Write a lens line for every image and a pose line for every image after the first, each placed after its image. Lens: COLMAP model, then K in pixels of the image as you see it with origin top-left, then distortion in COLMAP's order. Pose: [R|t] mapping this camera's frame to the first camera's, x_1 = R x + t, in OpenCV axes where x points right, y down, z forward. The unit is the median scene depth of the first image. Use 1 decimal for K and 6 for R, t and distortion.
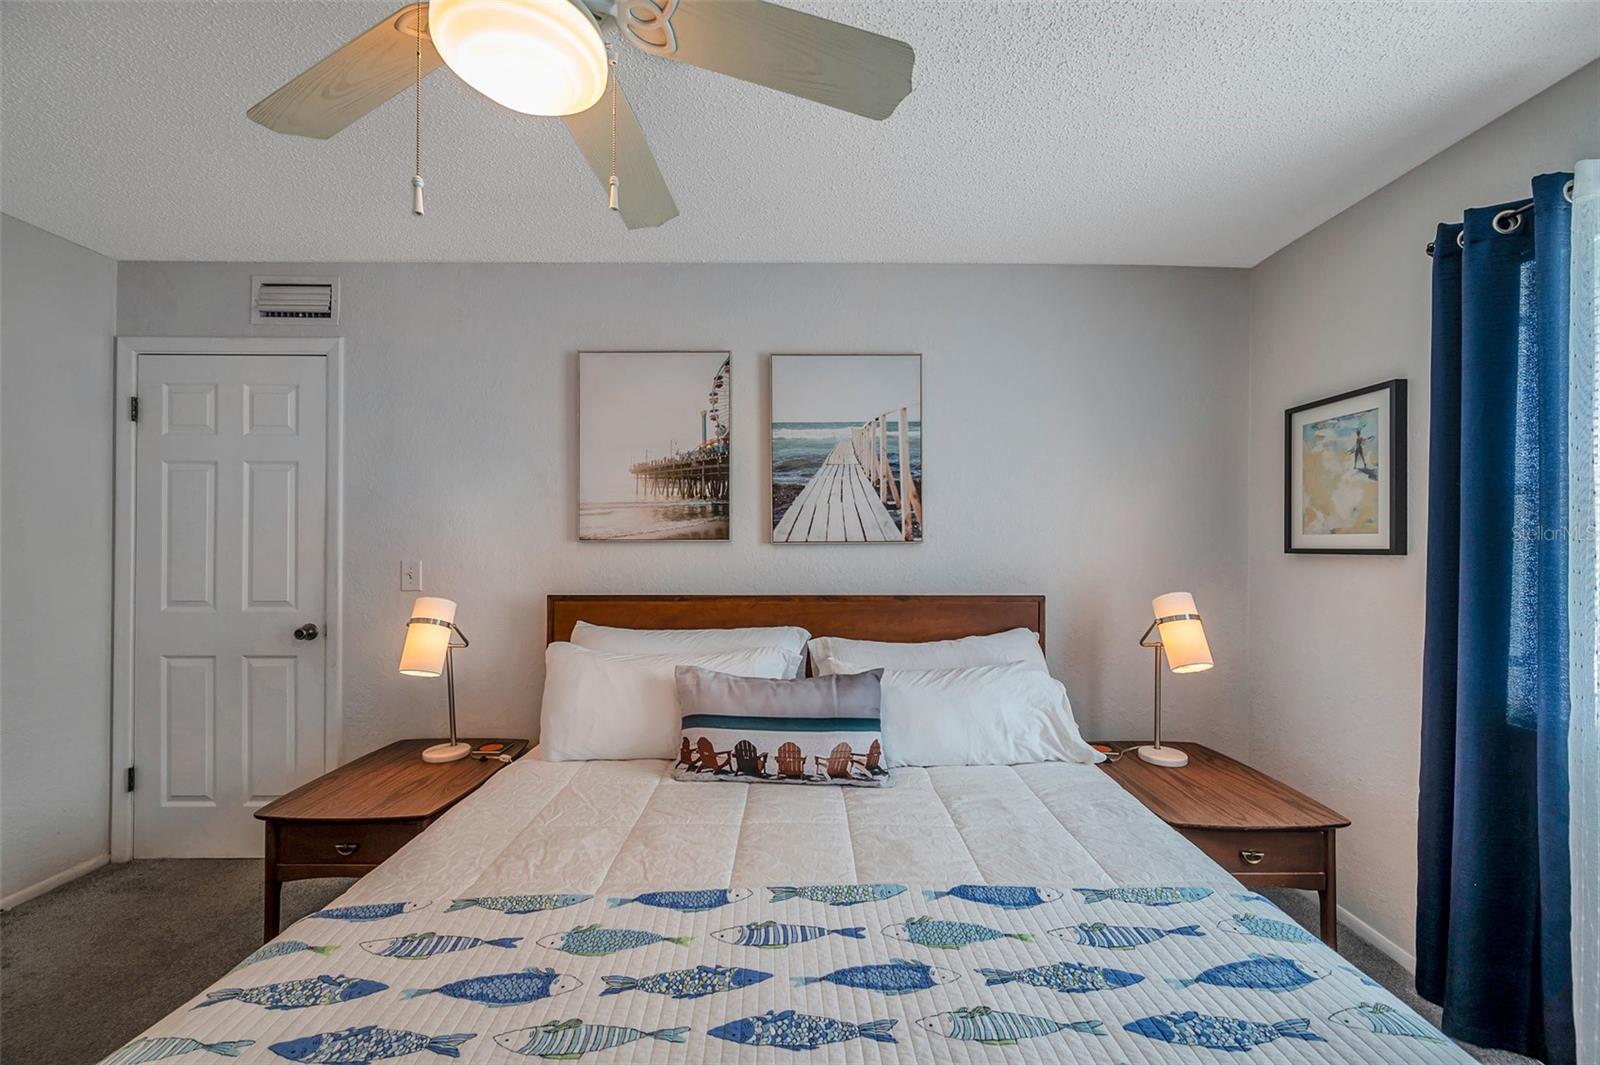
lens RADIAL K [[628.3, 0, 803.8], [0, 628.3, 540.1], [0, 0, 1]] dist [-0.000556, -0.000159]
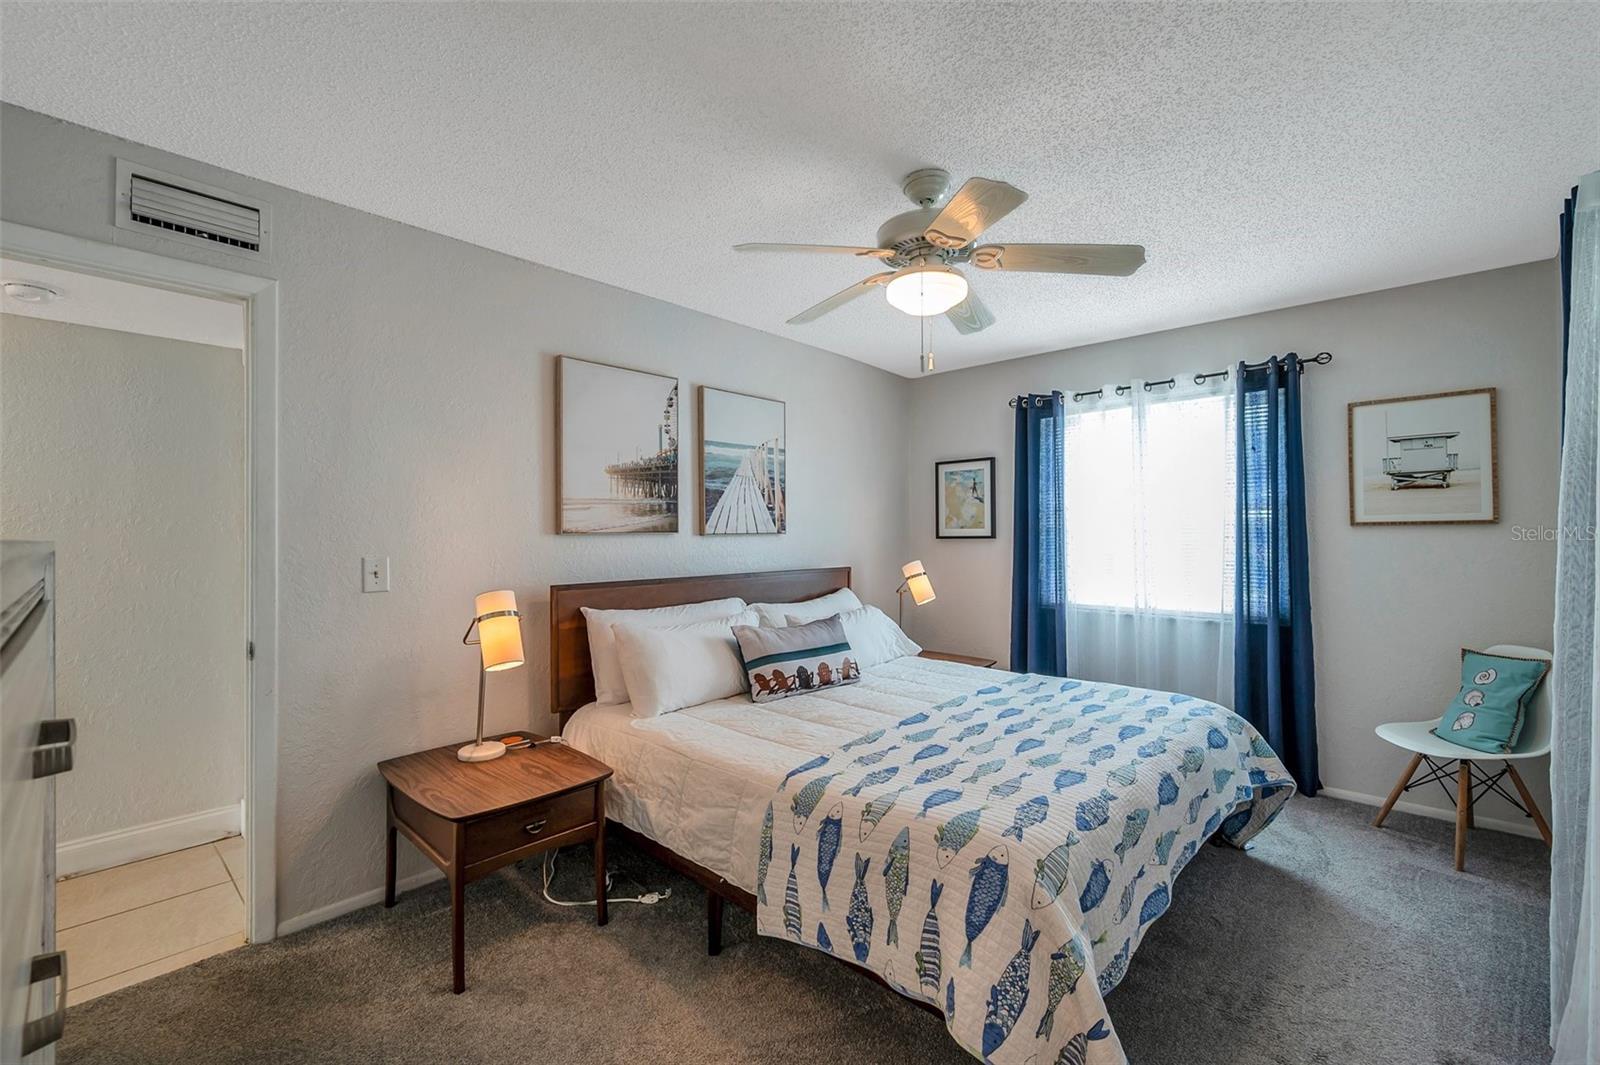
lens RADIAL K [[669.7, 0, 808.0], [0, 669.7, 525.1], [0, 0, 1]] dist [-0.000605, -0.000028]
pose [[0.679445, 0.005276, 0.733707, -0.904409], [0.001537, 0.999962, -0.008614, -0.003116], [-0.733725, 0.006980, 0.679411, -0.073480]]
